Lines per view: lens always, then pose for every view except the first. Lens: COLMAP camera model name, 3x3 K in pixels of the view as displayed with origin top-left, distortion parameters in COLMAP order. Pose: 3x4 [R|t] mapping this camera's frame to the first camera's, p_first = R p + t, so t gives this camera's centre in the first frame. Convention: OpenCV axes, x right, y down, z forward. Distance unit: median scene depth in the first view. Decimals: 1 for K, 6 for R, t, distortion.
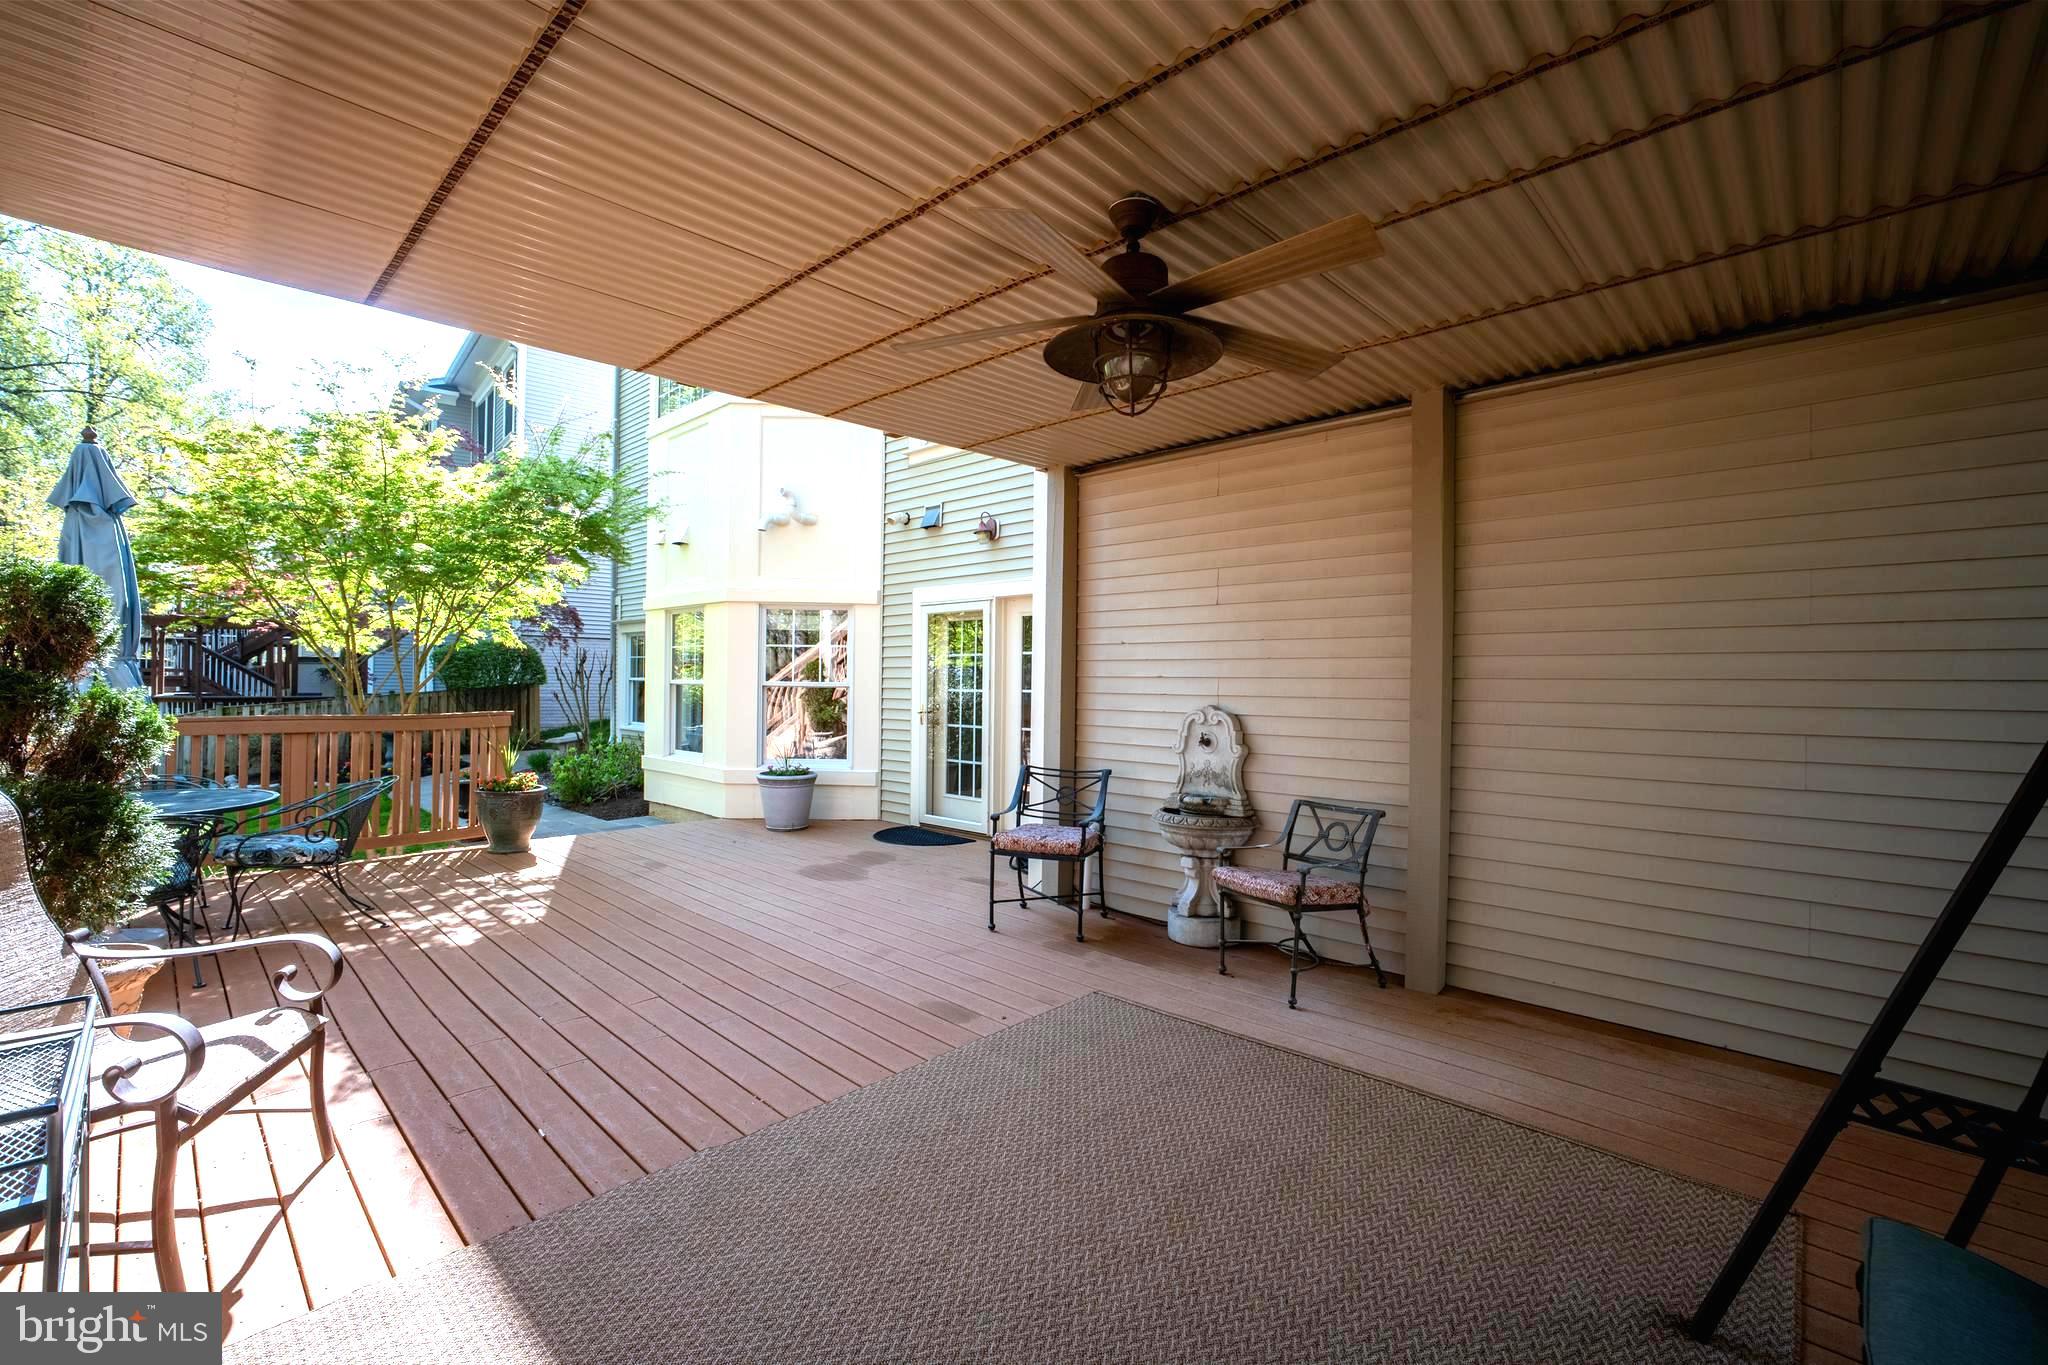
lens RADIAL K [[868.7, 0, 1025.9], [0, 868.7, 678.4], [0, 0, 1]] dist [-0.037077, 0.016361]
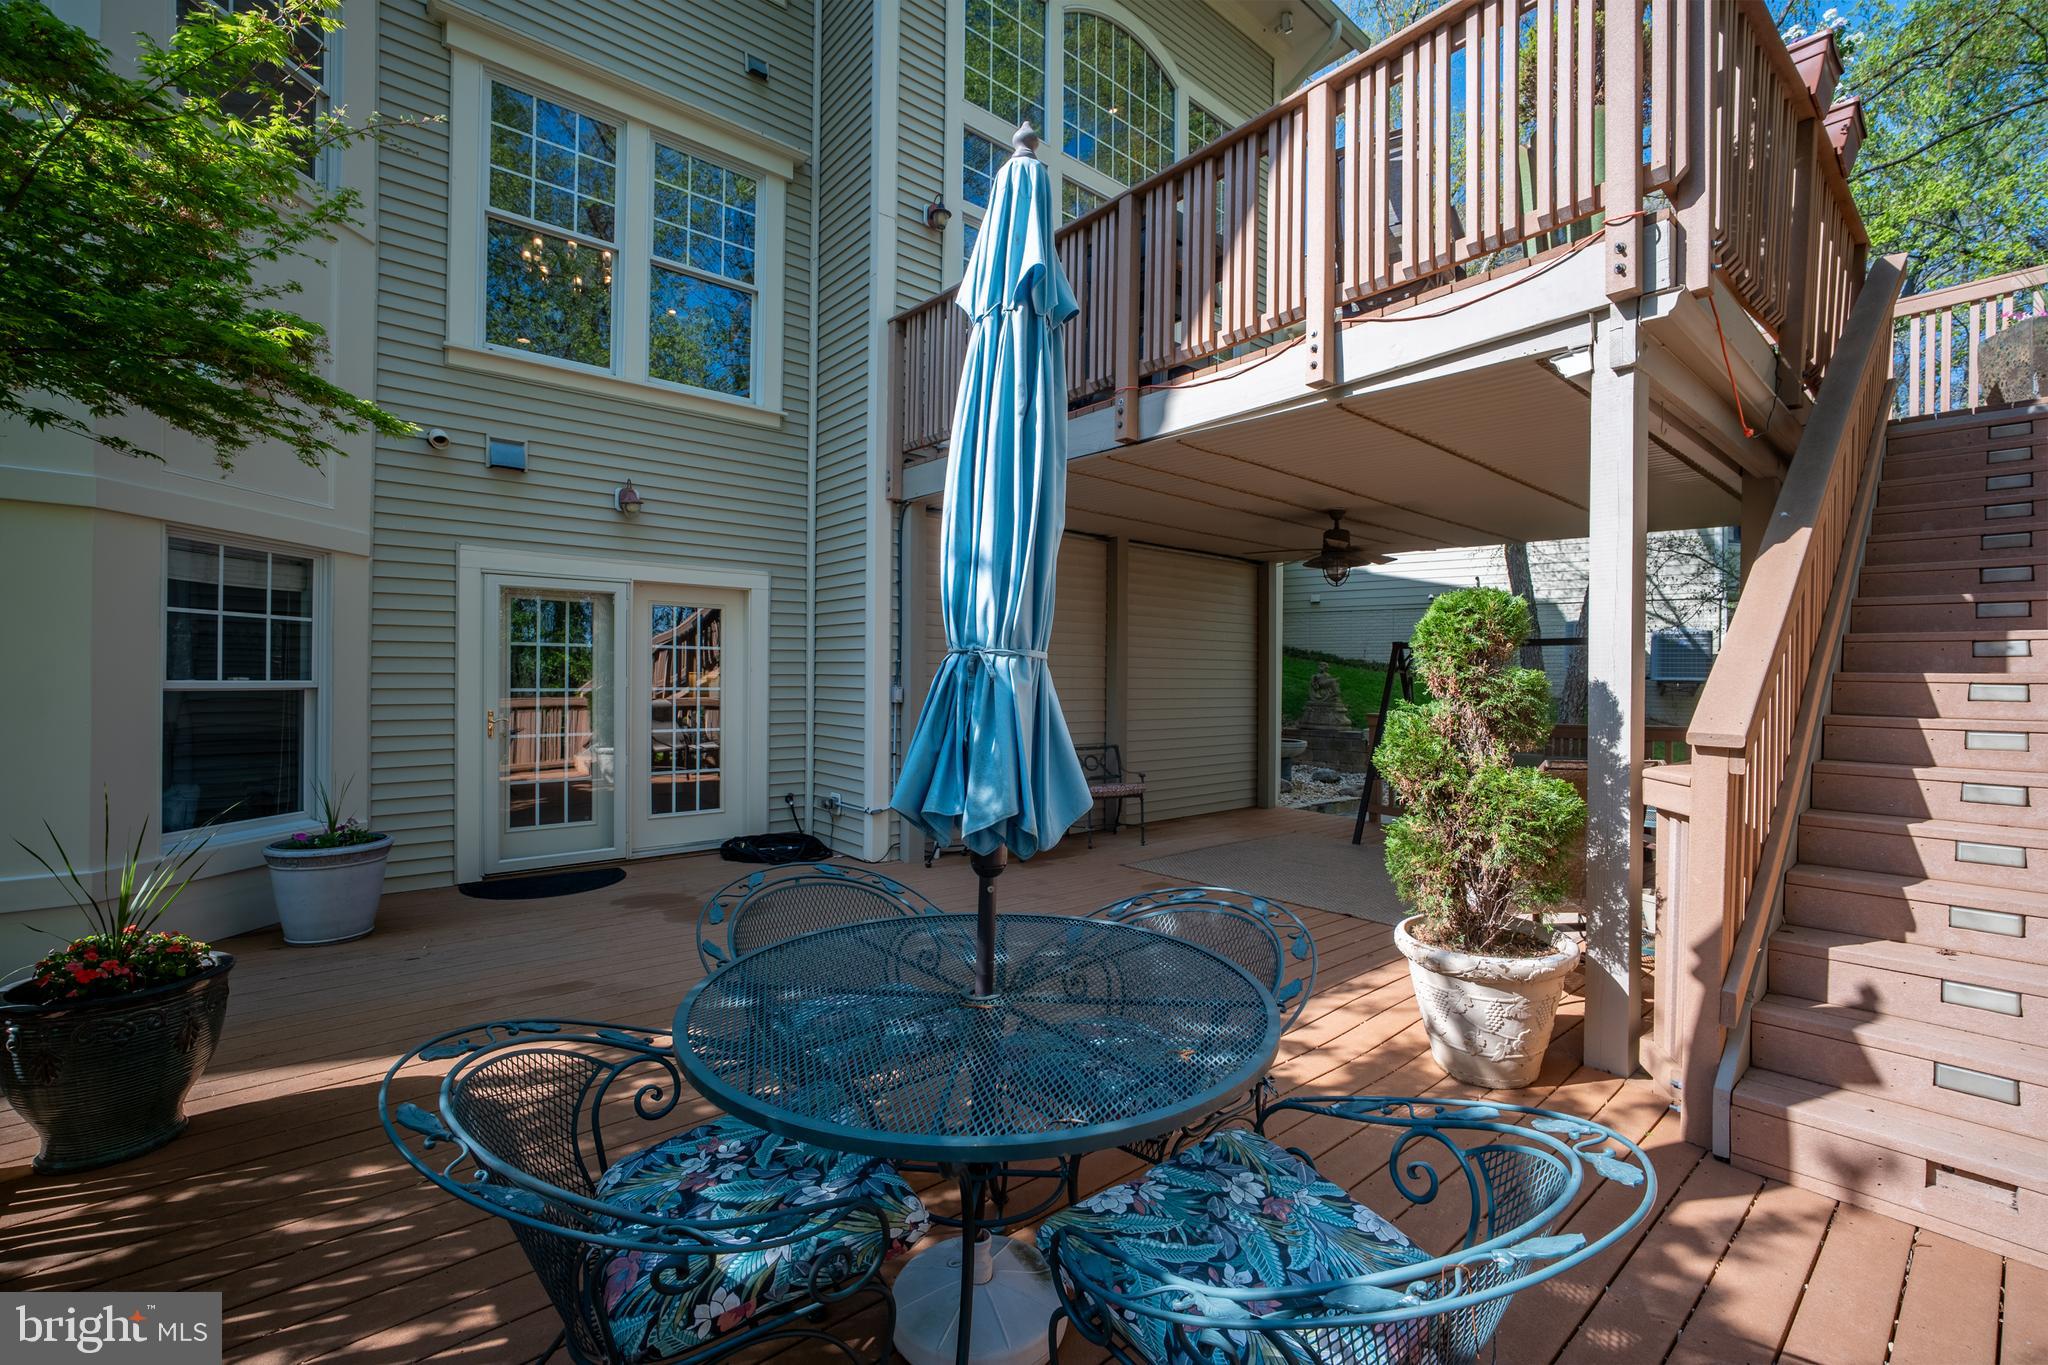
lens RADIAL K [[868.7, 0, 1025.9], [0, 868.7, 678.4], [0, 0, 1]] dist [-0.037077, 0.016361]
pose [[0.108679, -0.010032, 0.994026, -1.255075], [-0.008082, 0.999907, 0.010975, -0.014033], [-0.994044, -0.009226, 0.108588, 0.775568]]
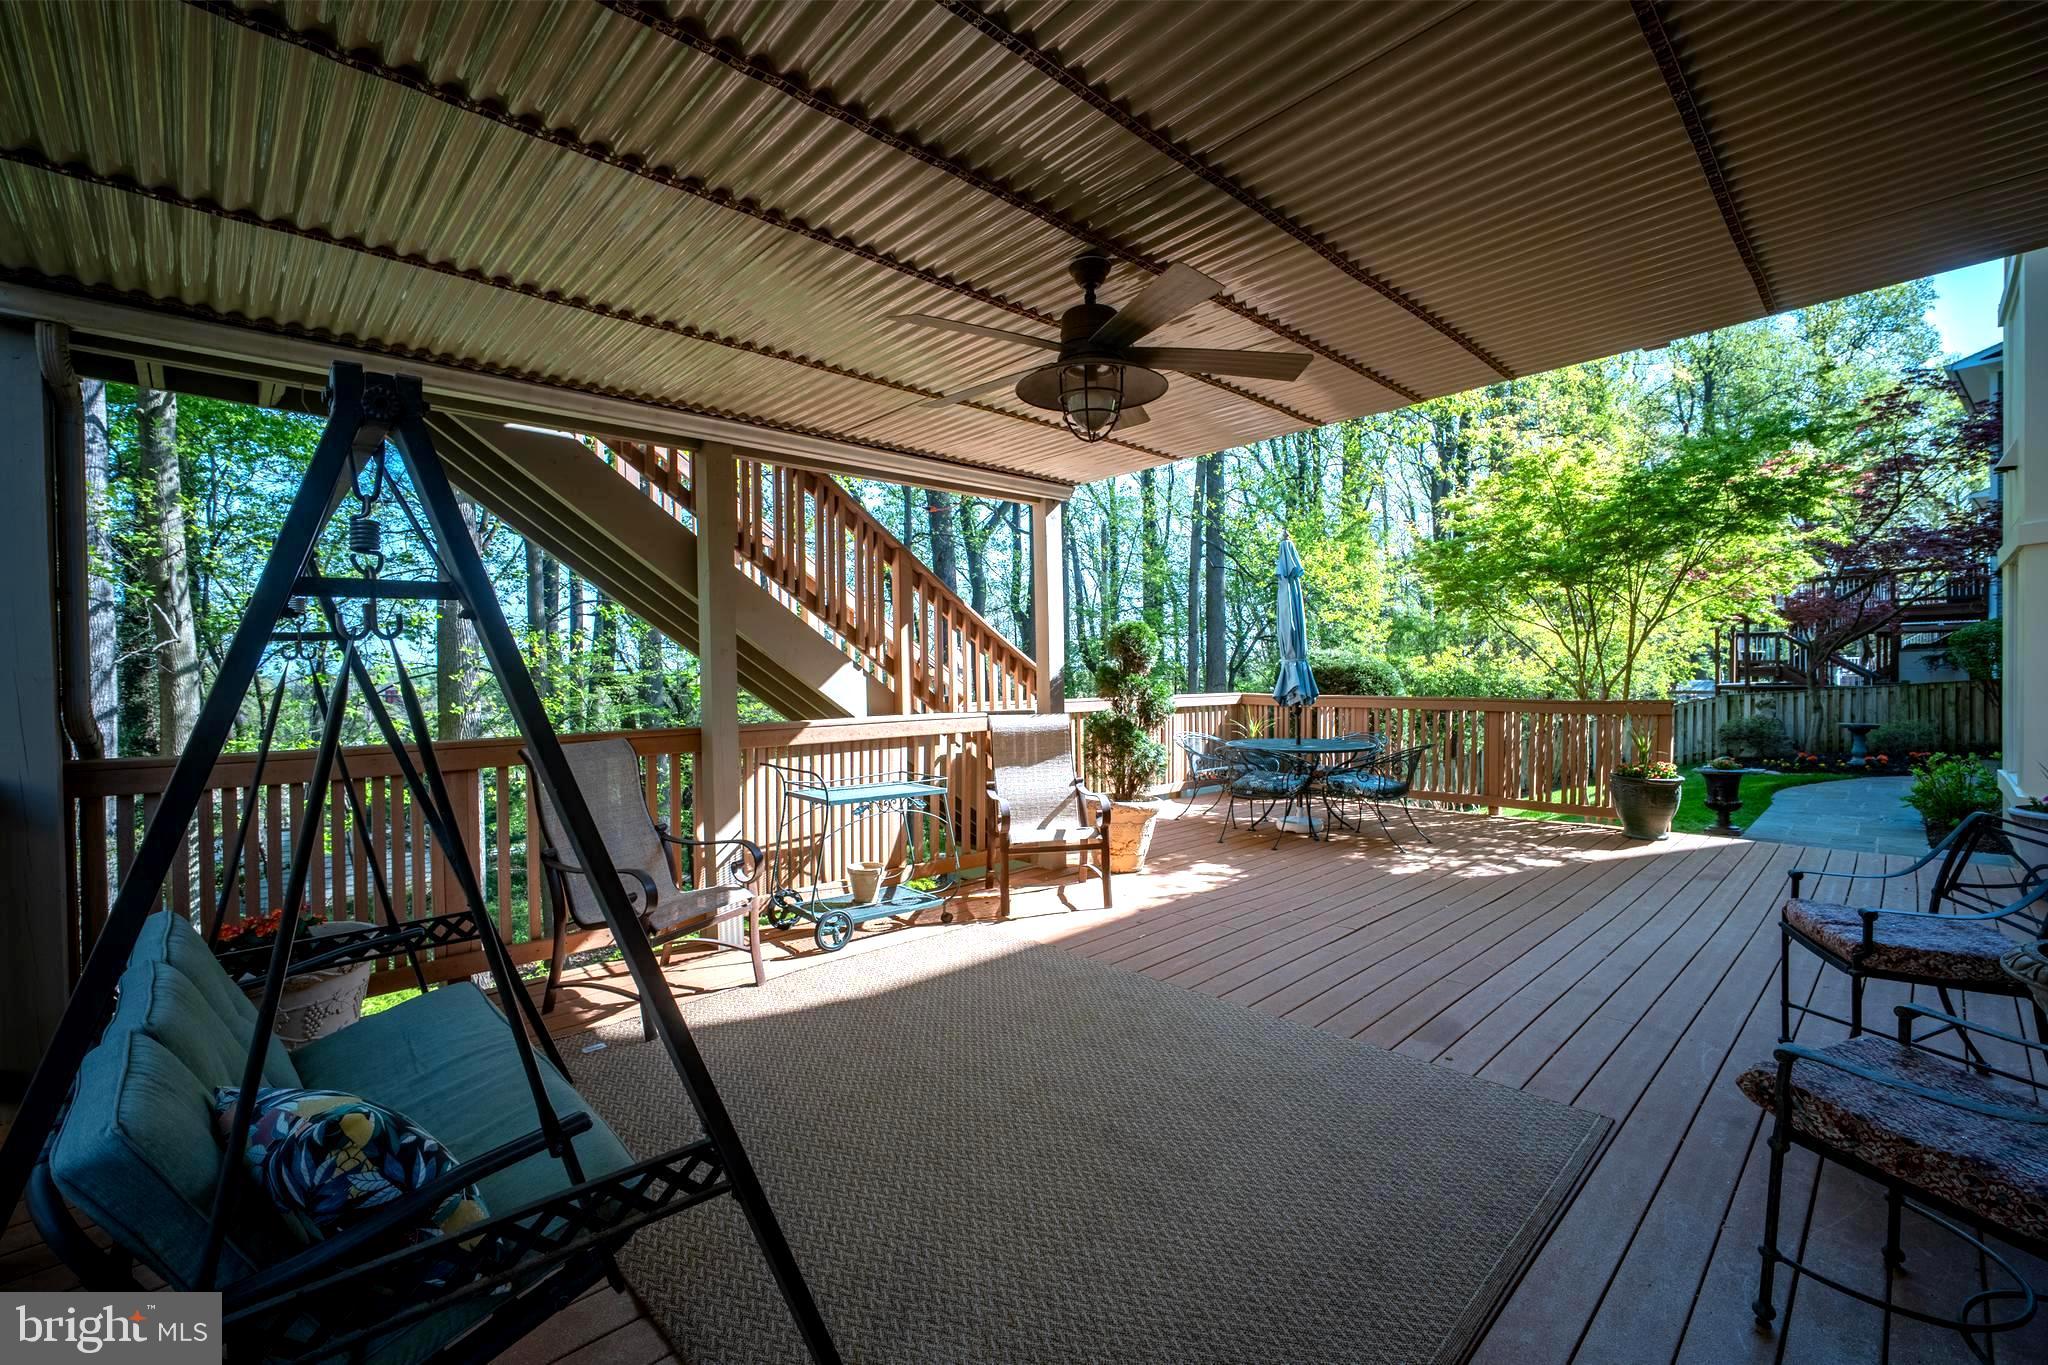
lens RADIAL K [[868.7, 0, 1025.9], [0, 868.7, 678.4], [0, 0, 1]] dist [-0.037077, 0.016361]
pose [[-0.057268, -0.000372, -0.998359, 0.605367], [0.011842, 0.999929, -0.001051, 0.007881], [0.998289, -0.011883, -0.057260, 0.449881]]
